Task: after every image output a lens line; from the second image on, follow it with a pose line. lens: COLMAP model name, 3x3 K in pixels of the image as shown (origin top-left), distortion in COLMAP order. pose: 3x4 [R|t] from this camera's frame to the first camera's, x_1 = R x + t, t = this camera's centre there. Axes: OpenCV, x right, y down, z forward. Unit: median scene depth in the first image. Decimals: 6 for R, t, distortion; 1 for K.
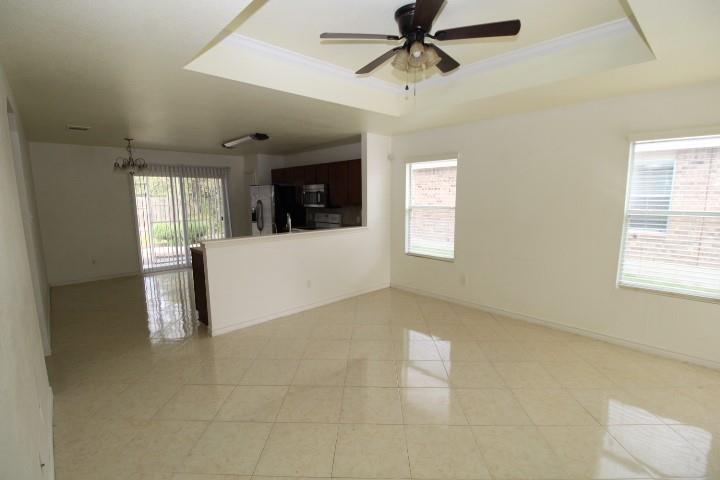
lens RADIAL K [[334.7, 0, 359.8], [0, 334.7, 245.7], [0, 0, 1]] dist [-0.002479, -0.011464]
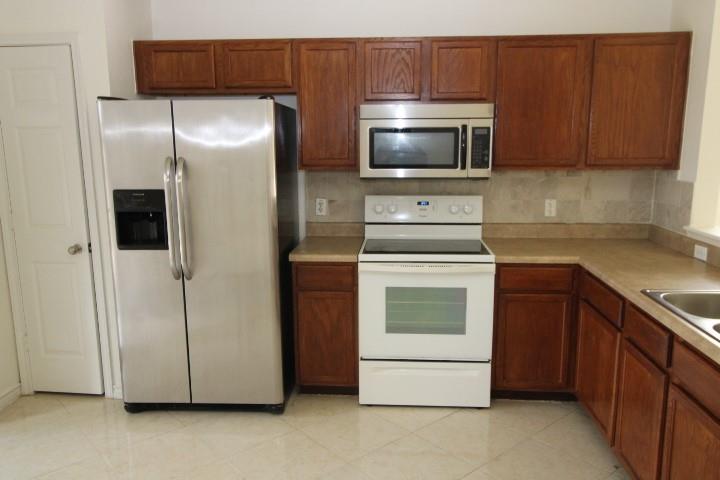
lens RADIAL K [[566.3, 0, 359.6], [0, 566.3, 246.0], [0, 0, 1]] dist [0.009492, 0.001248]
pose [[0.727921, -0.126604, 0.673872, -0.591891], [0.102930, 0.991845, 0.075158, -0.107457], [-0.677892, 0.014653, 0.735016, 0.716648]]
